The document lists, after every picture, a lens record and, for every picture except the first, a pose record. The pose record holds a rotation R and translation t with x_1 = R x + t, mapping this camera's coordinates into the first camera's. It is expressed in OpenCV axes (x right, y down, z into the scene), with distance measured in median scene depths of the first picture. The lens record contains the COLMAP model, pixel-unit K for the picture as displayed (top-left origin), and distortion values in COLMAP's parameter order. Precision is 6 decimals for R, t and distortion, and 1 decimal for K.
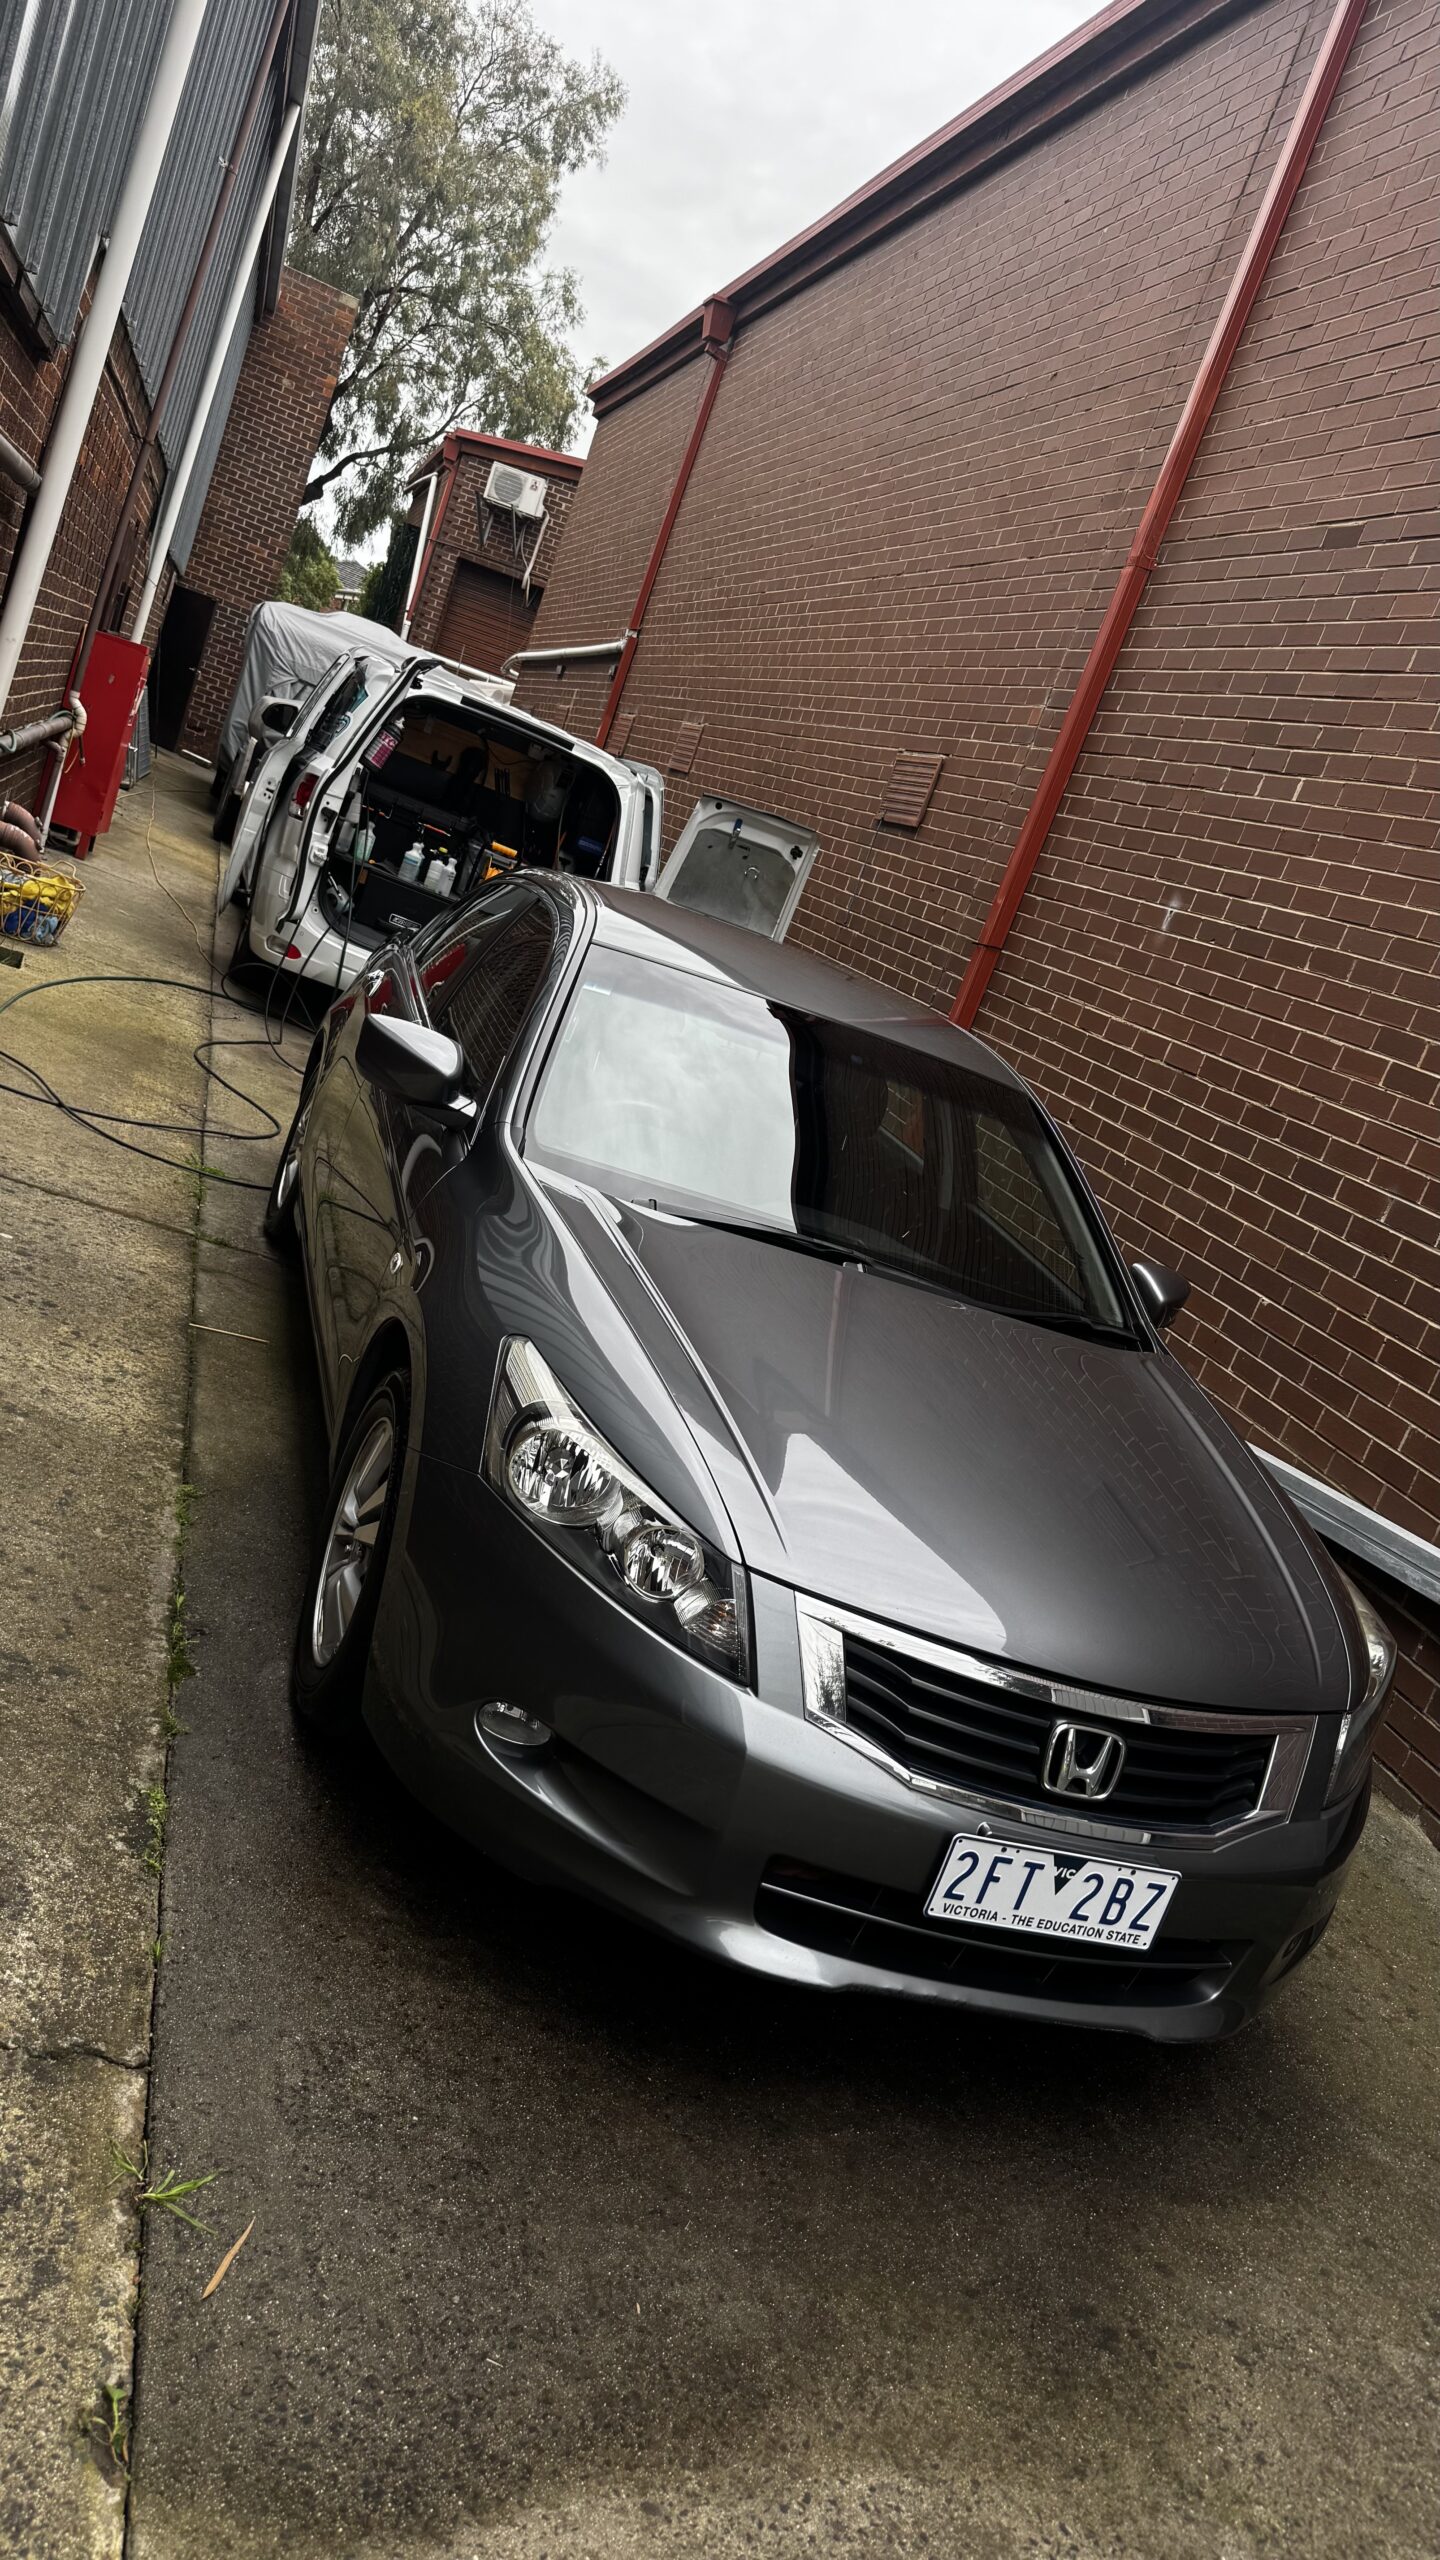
lens RADIAL K [[1784.2, 0, 718.6], [0, 1784.2, 1337.5], [0, 0, 1]] dist [0.008624, -0.029540]
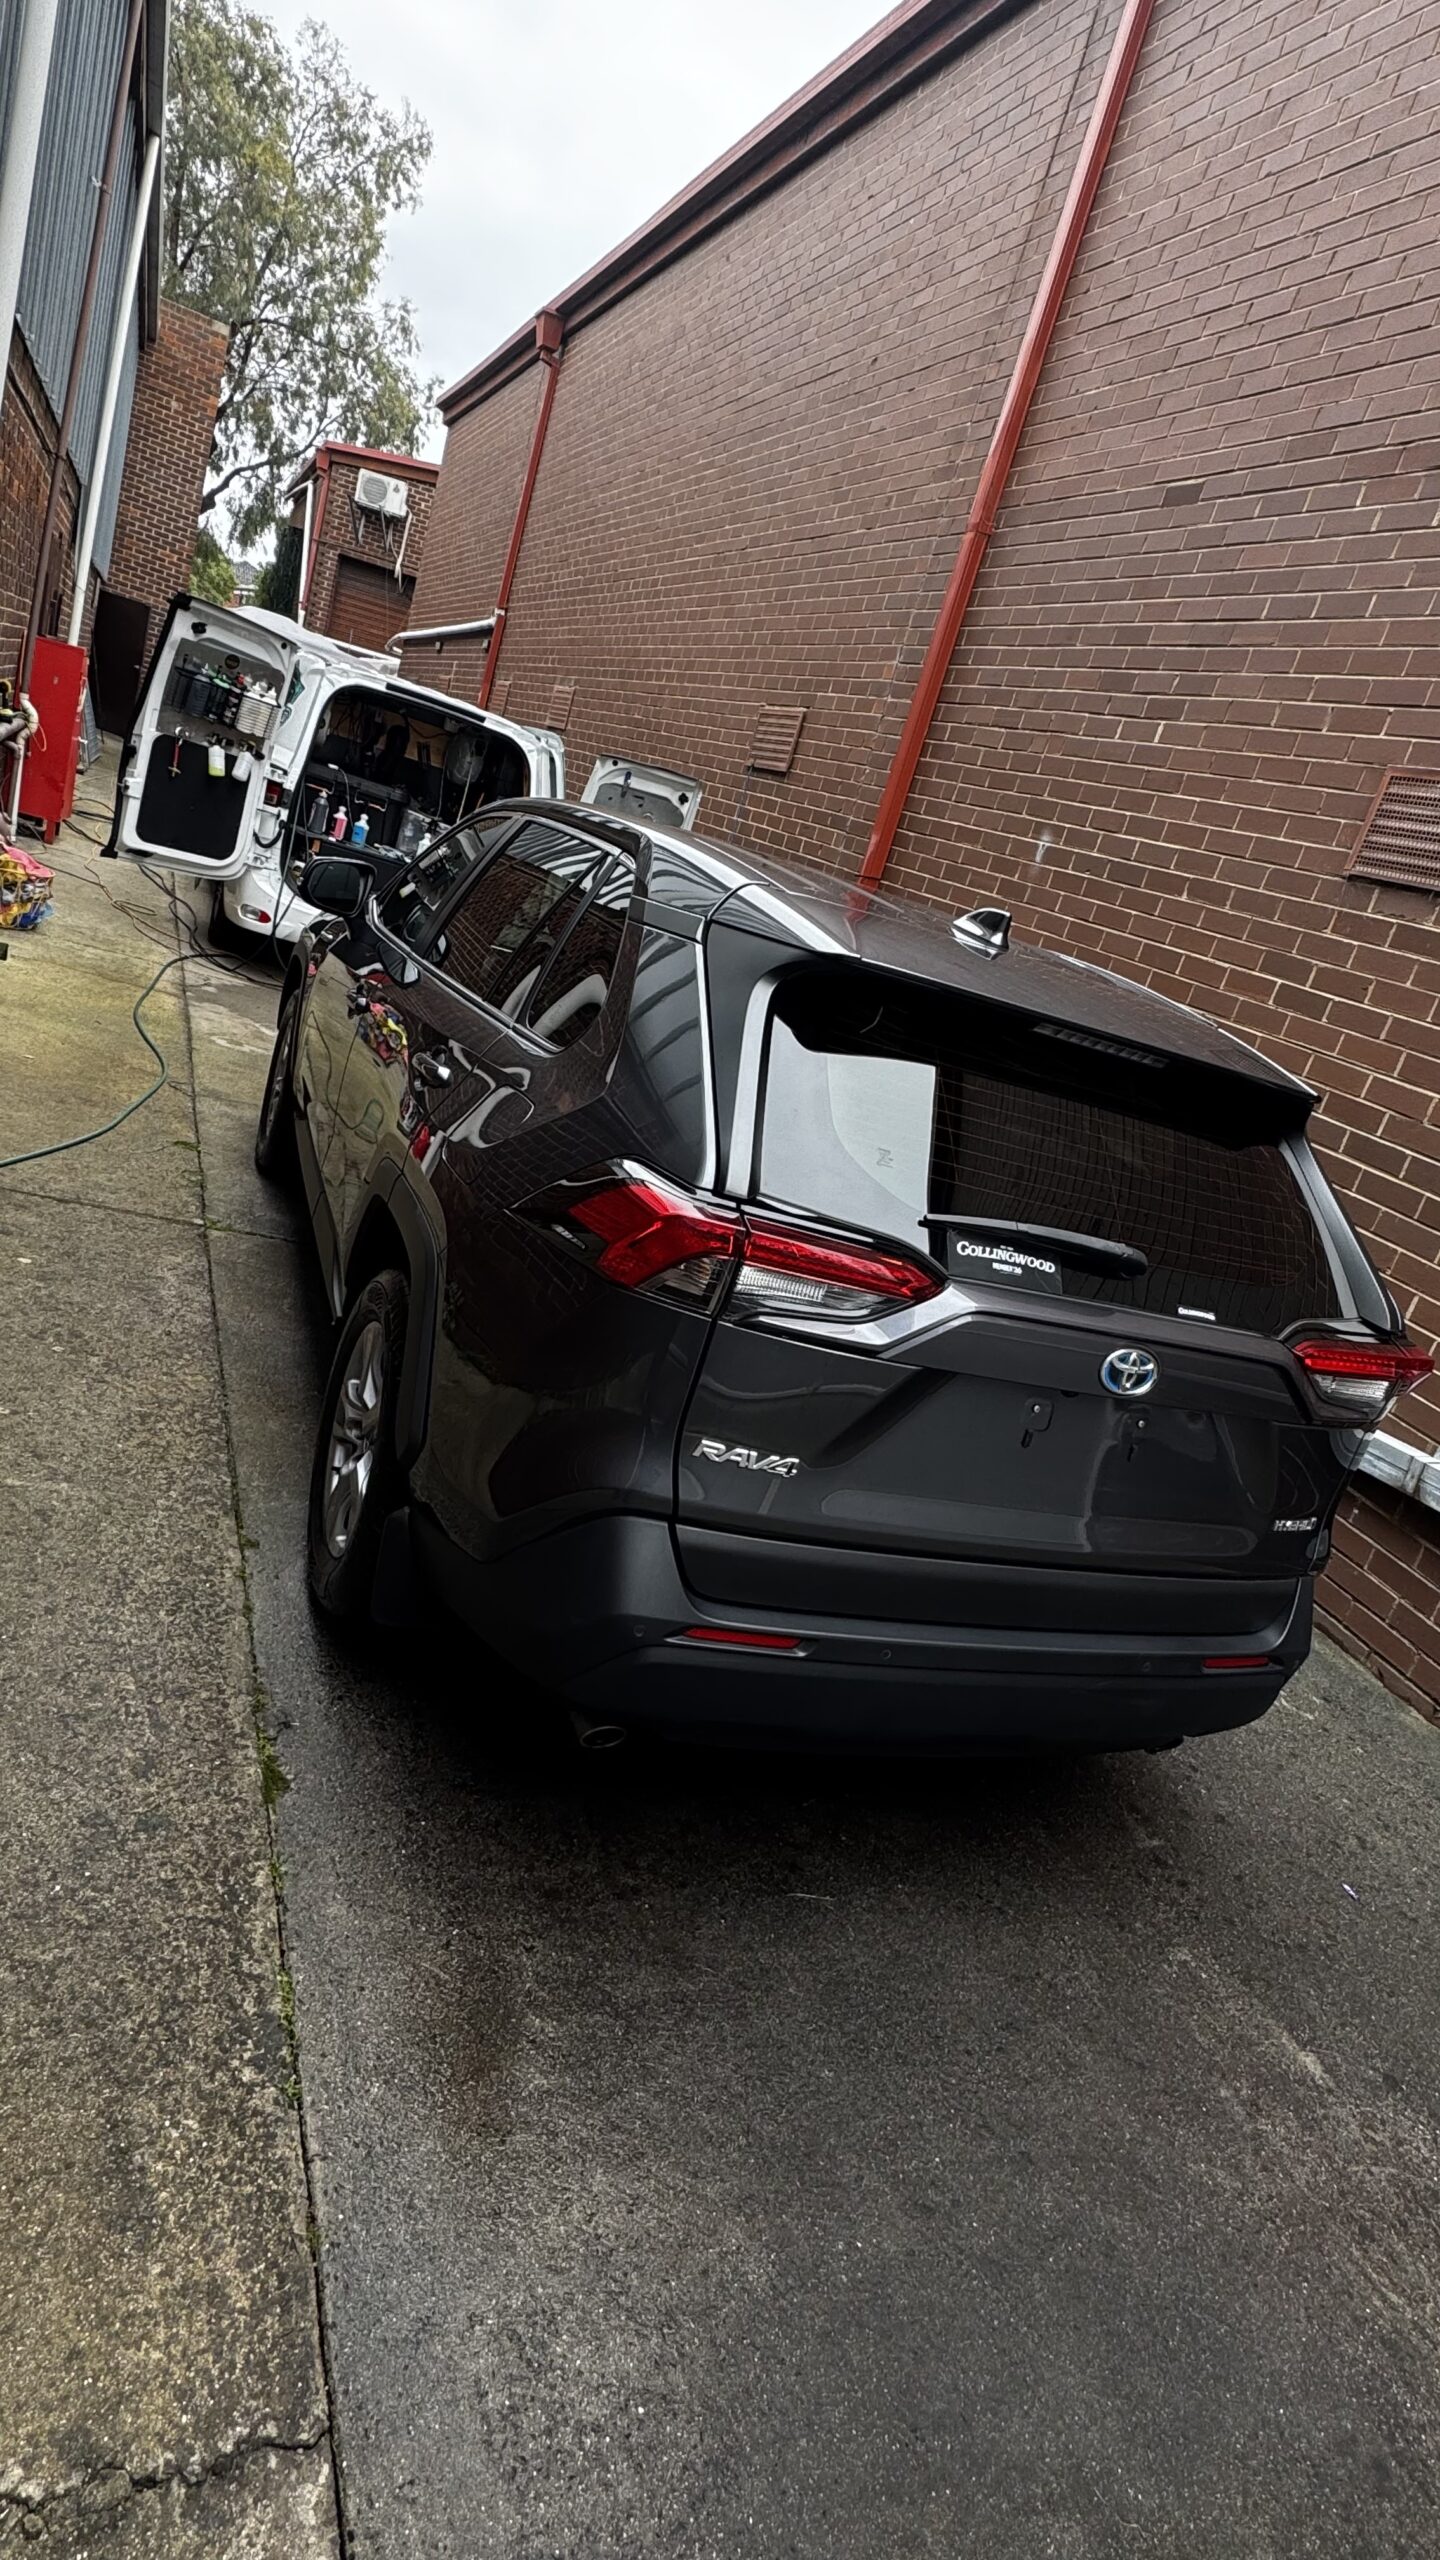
lens RADIAL K [[1338.2, 0, 728.7], [0, 1338.2, 1298.9], [0, 0, 1]] dist [-0.029529, 0.012791]
pose [[0.991491, -0.096115, 0.087797, -0.046534], [0.086062, 0.989988, 0.111876, -0.062606], [-0.097671, -0.103368, 0.989836, 0.143544]]
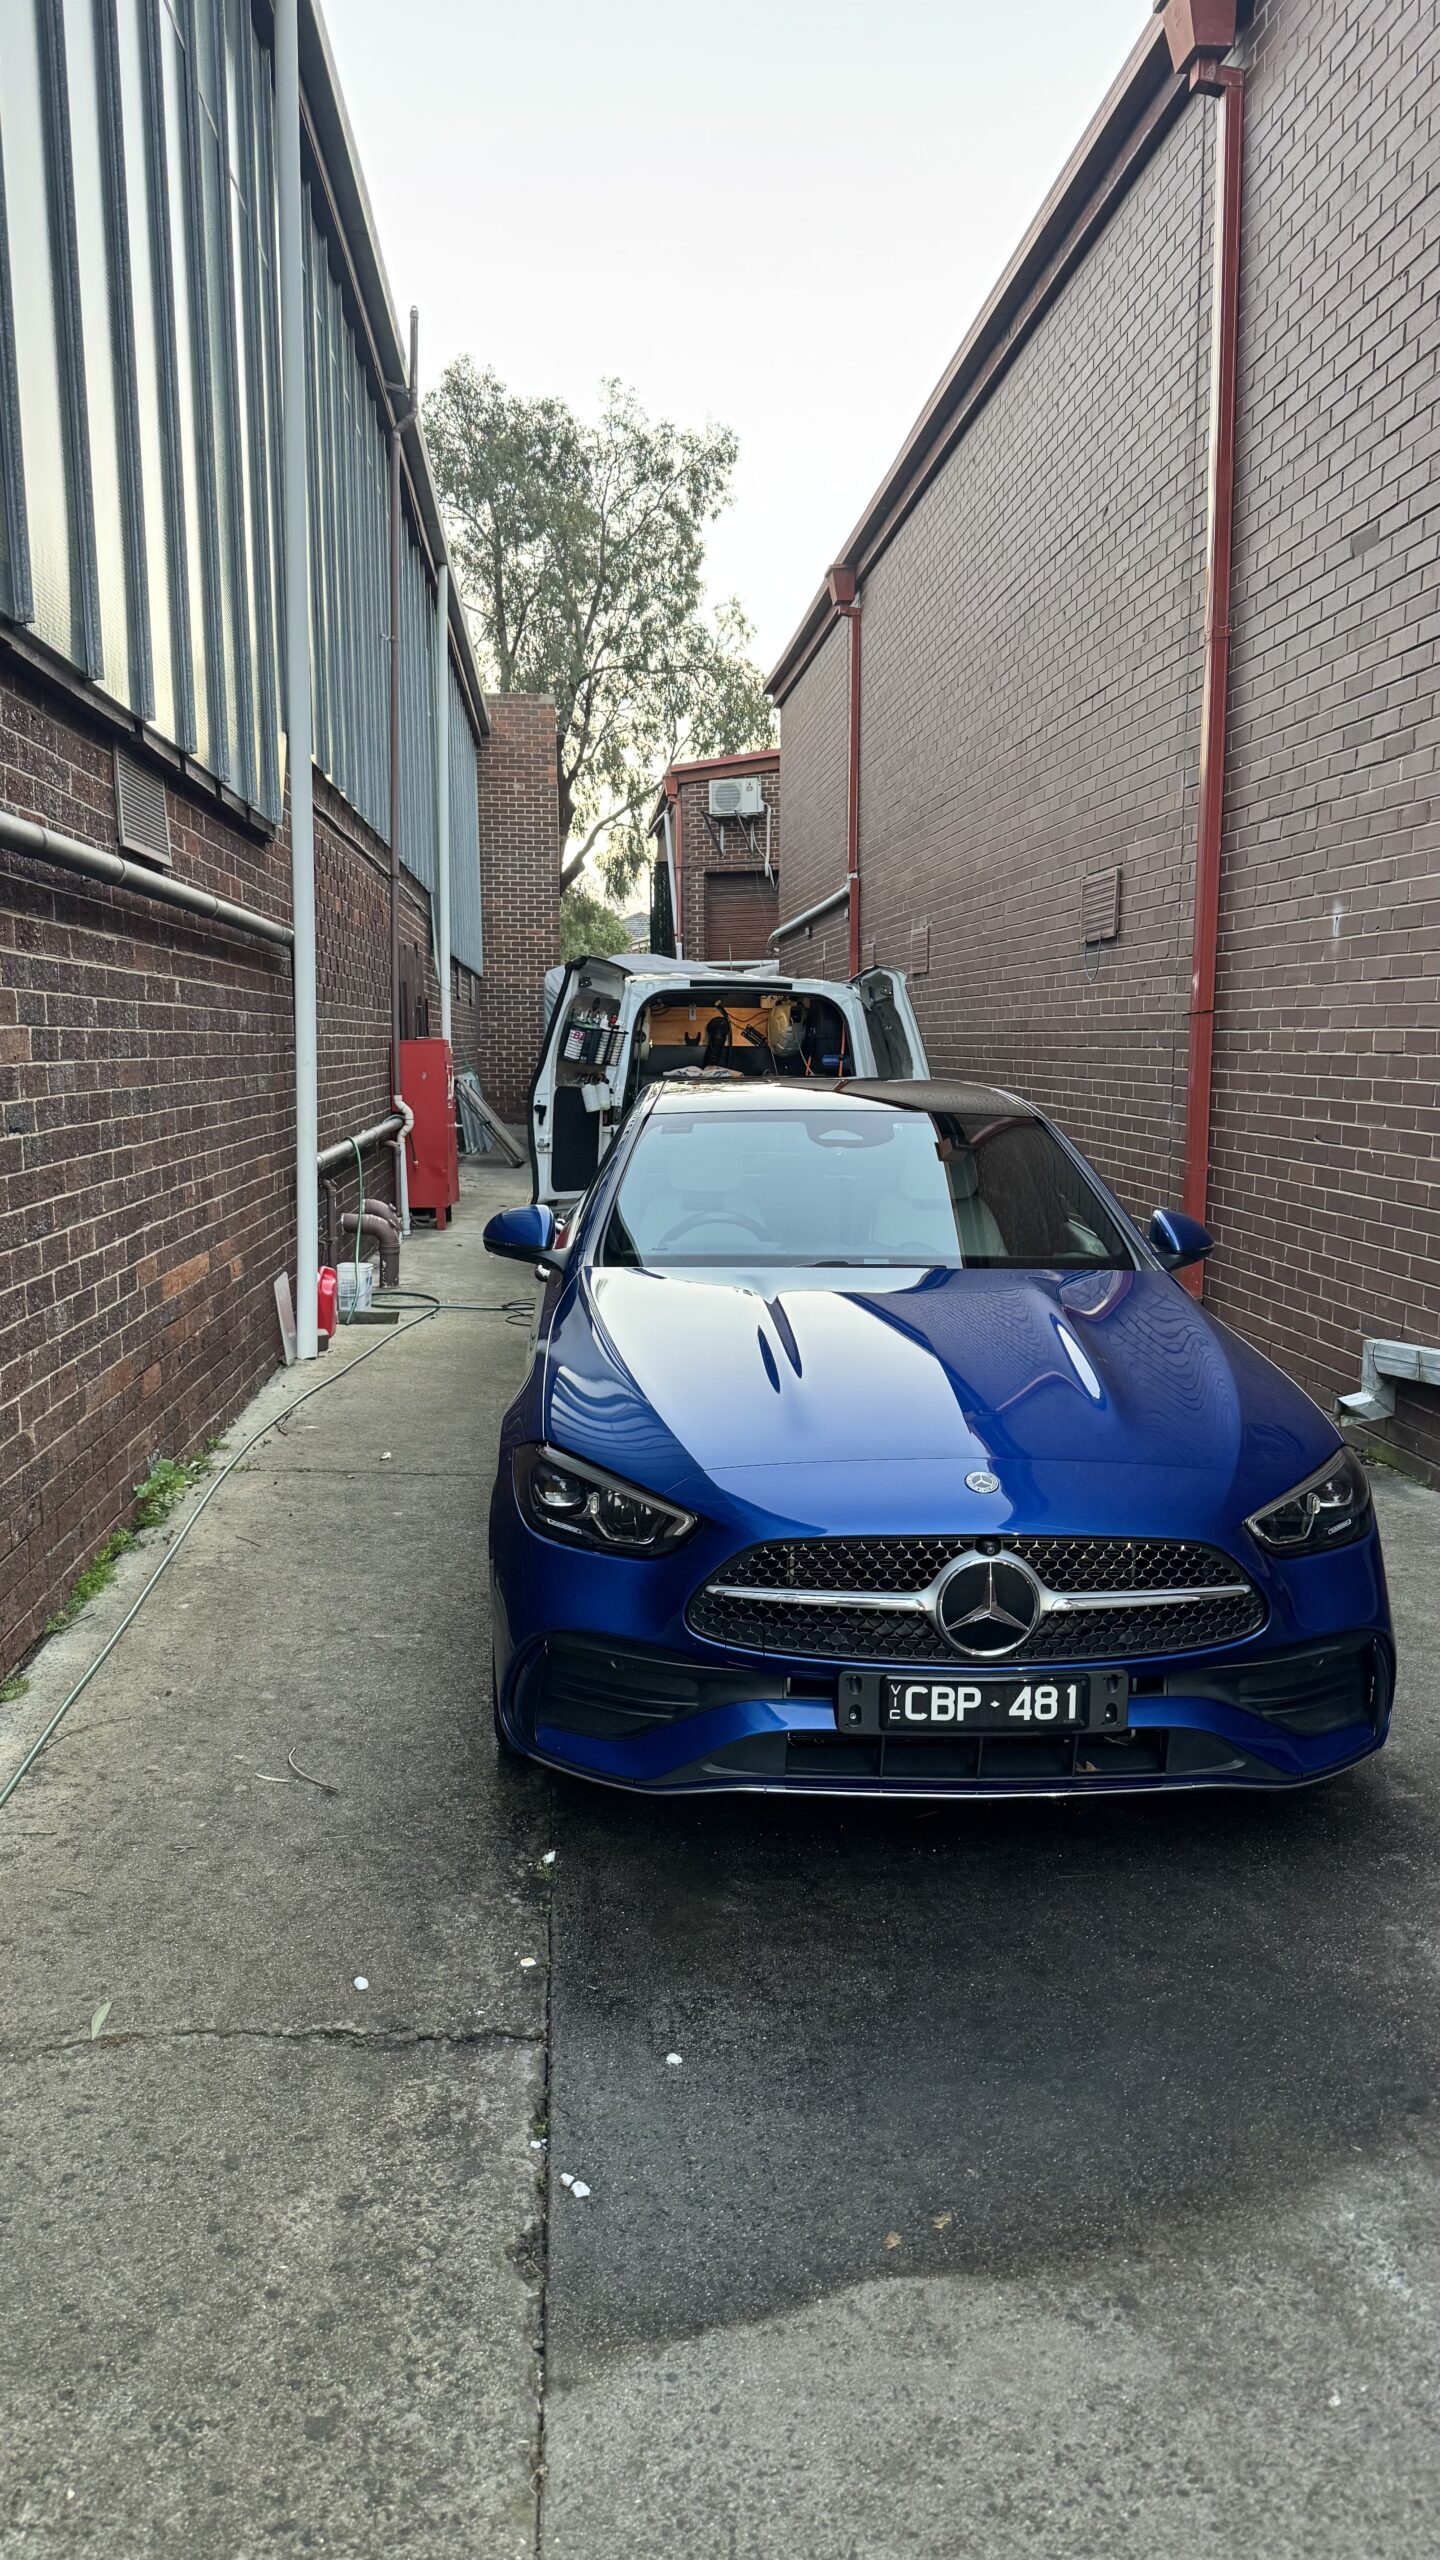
lens RADIAL K [[1784.2, 0, 729.8], [0, 1784.2, 1342.7], [0, 0, 1]] dist [0.008624, -0.029540]
pose [[0.923983, -0.311562, -0.221776, 0.077785], [0.280000, 0.946129, -0.162606, 0.064832], [0.260490, 0.088148, 0.961444, -0.071340]]
